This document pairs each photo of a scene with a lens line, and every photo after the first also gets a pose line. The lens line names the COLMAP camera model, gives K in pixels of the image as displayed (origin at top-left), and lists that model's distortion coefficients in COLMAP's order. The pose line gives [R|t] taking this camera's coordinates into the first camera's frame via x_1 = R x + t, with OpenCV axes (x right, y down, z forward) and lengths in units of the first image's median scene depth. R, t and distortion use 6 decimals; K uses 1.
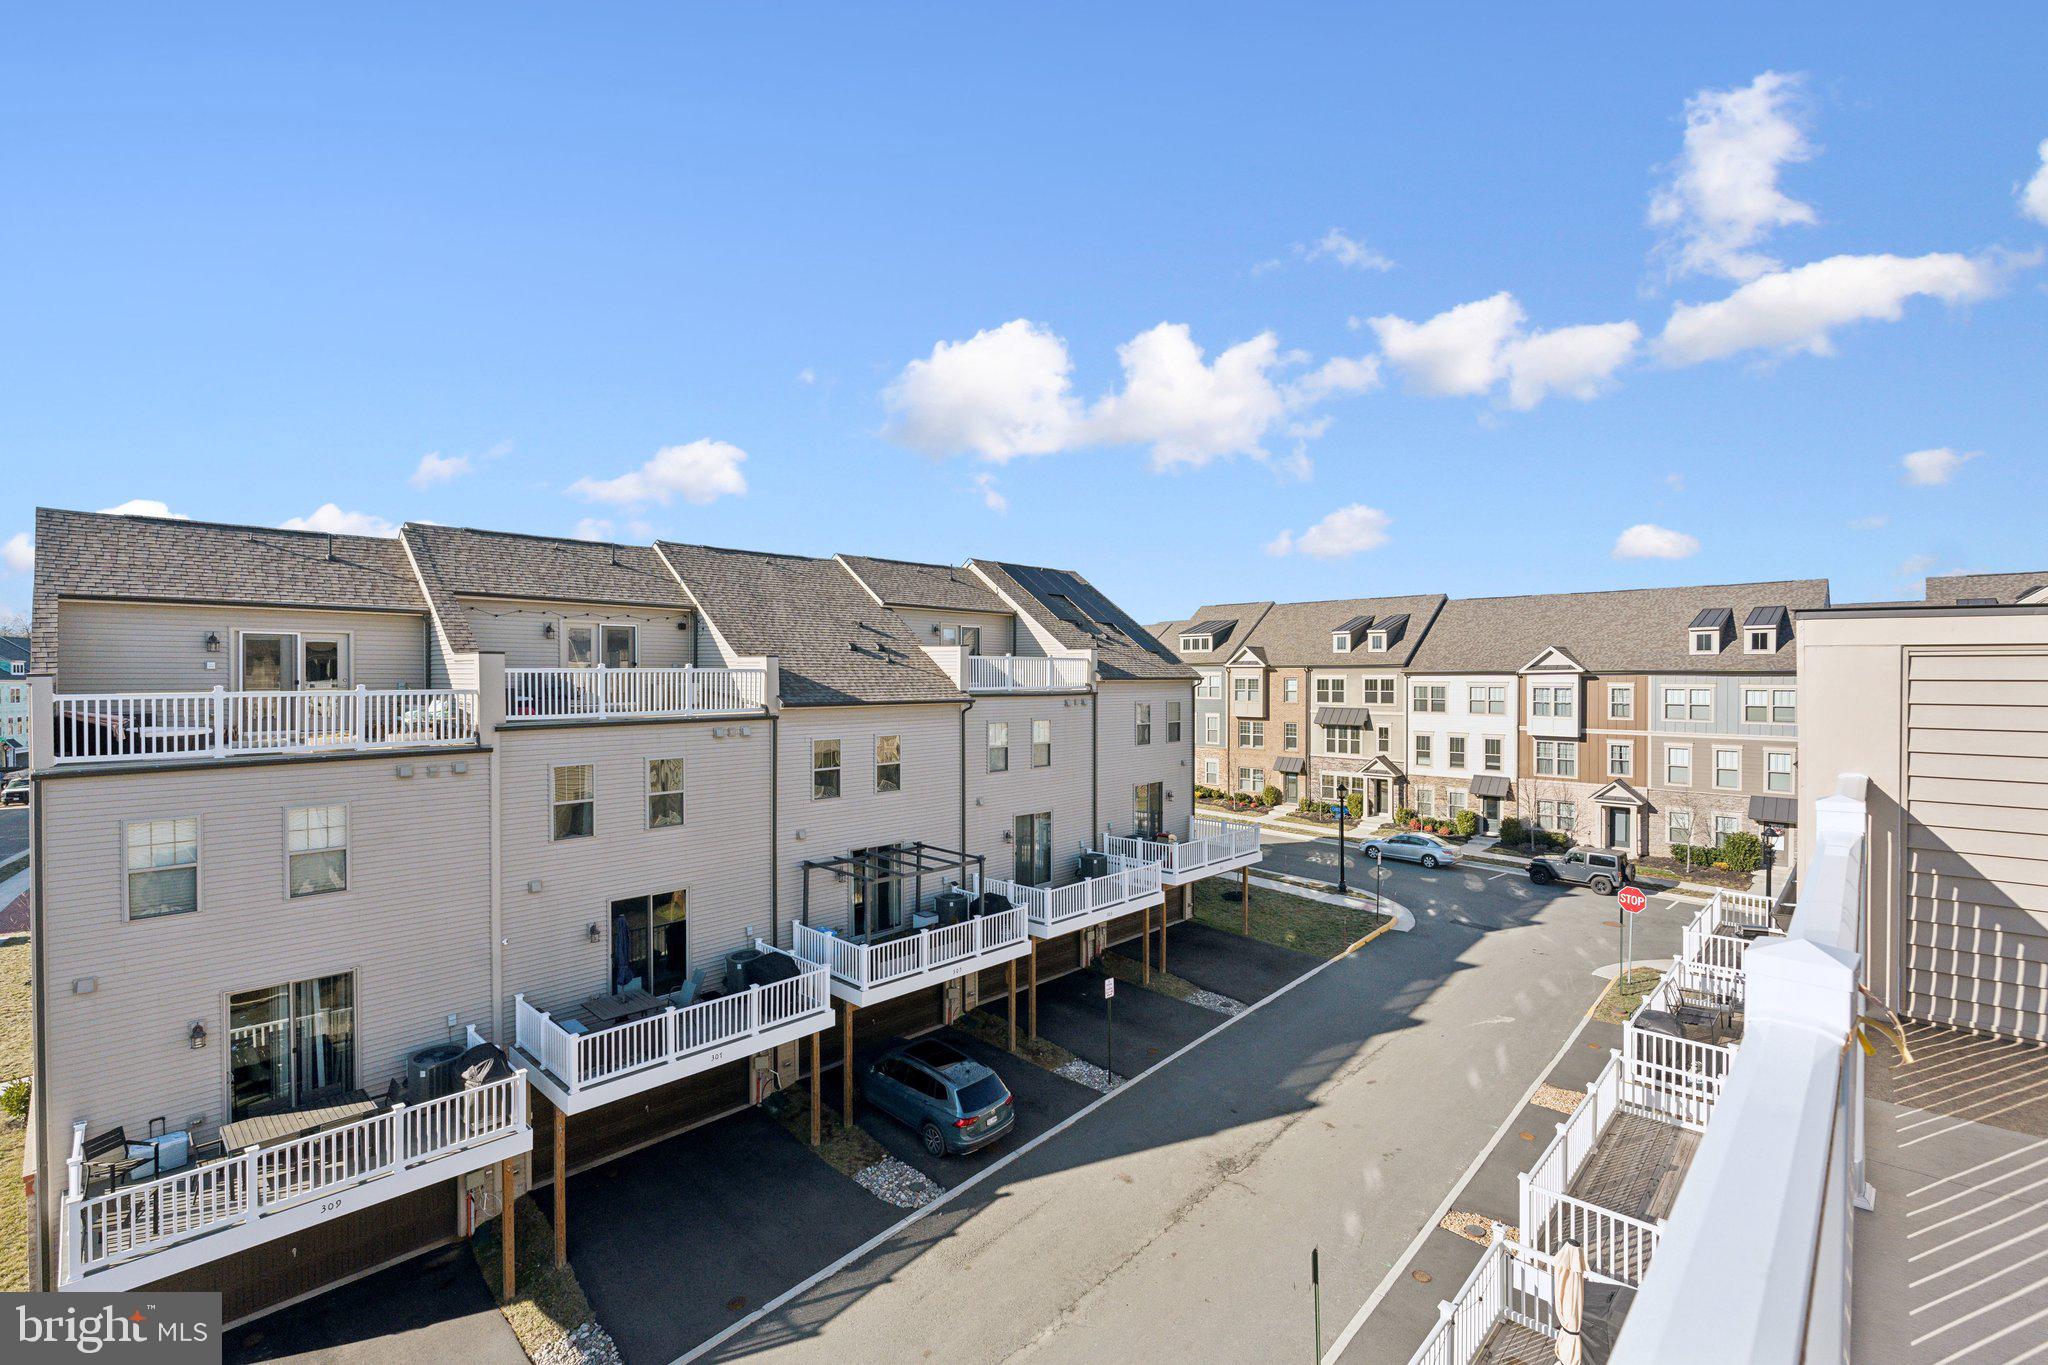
lens RADIAL K [[919.3, 0, 1013.9], [0, 919.3, 634.2], [0, 0, 1]] dist [-0.016545, -0.000824]
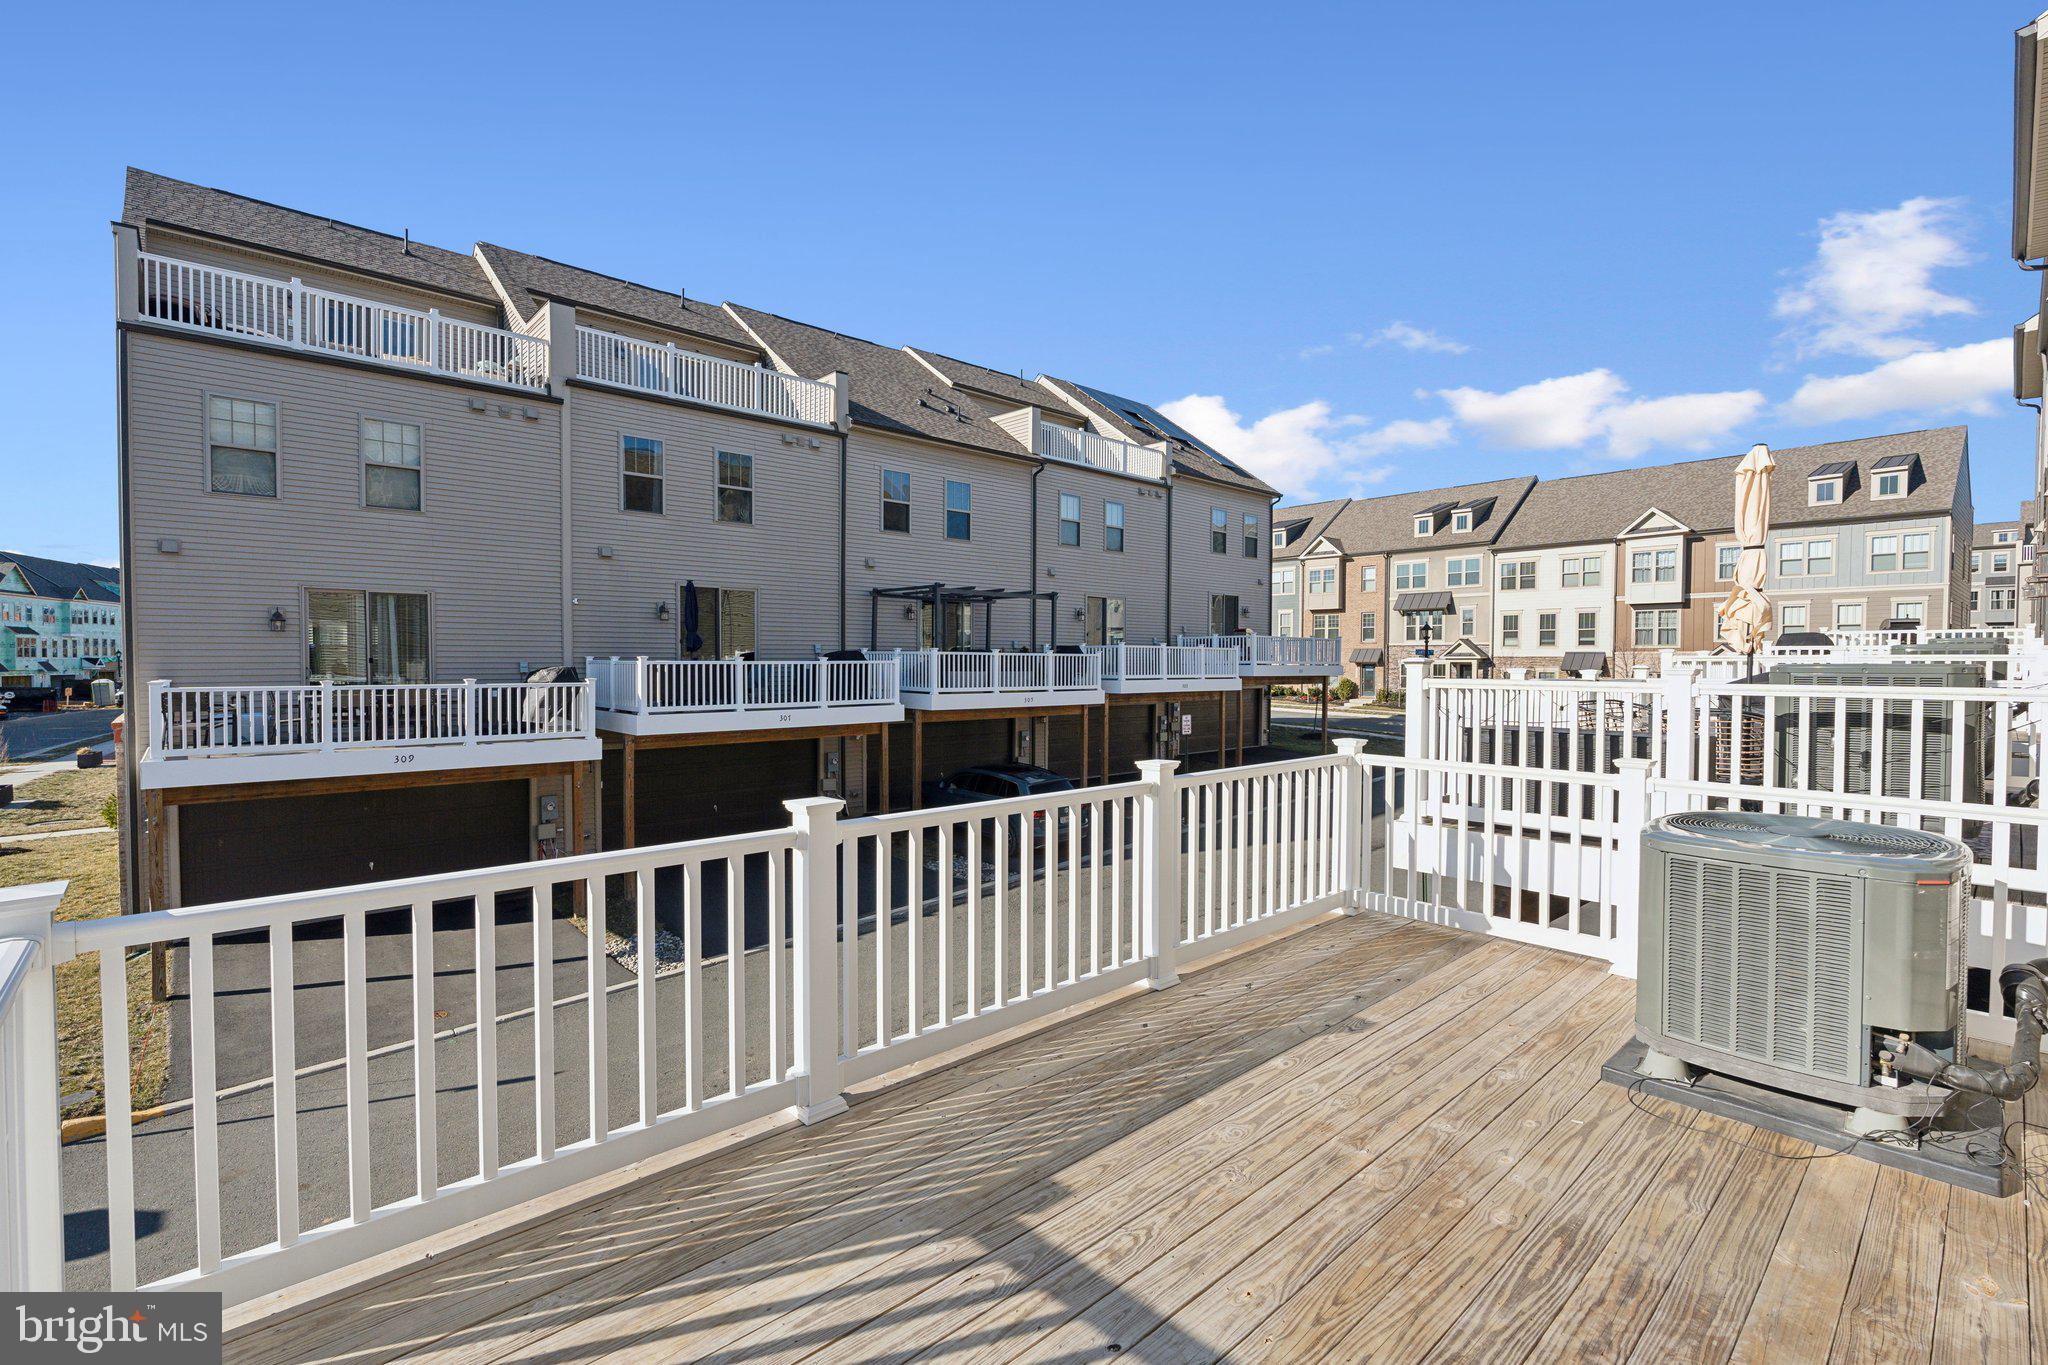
lens RADIAL K [[919.3, 0, 1013.9], [0, 919.3, 634.2], [0, 0, 1]] dist [-0.016545, -0.000824]
pose [[0.997604, 0.004365, -0.069047, -0.005164], [-0.002849, 0.999753, 0.022030, 0.136229], [0.069126, -0.021781, 0.997370, 0.015046]]
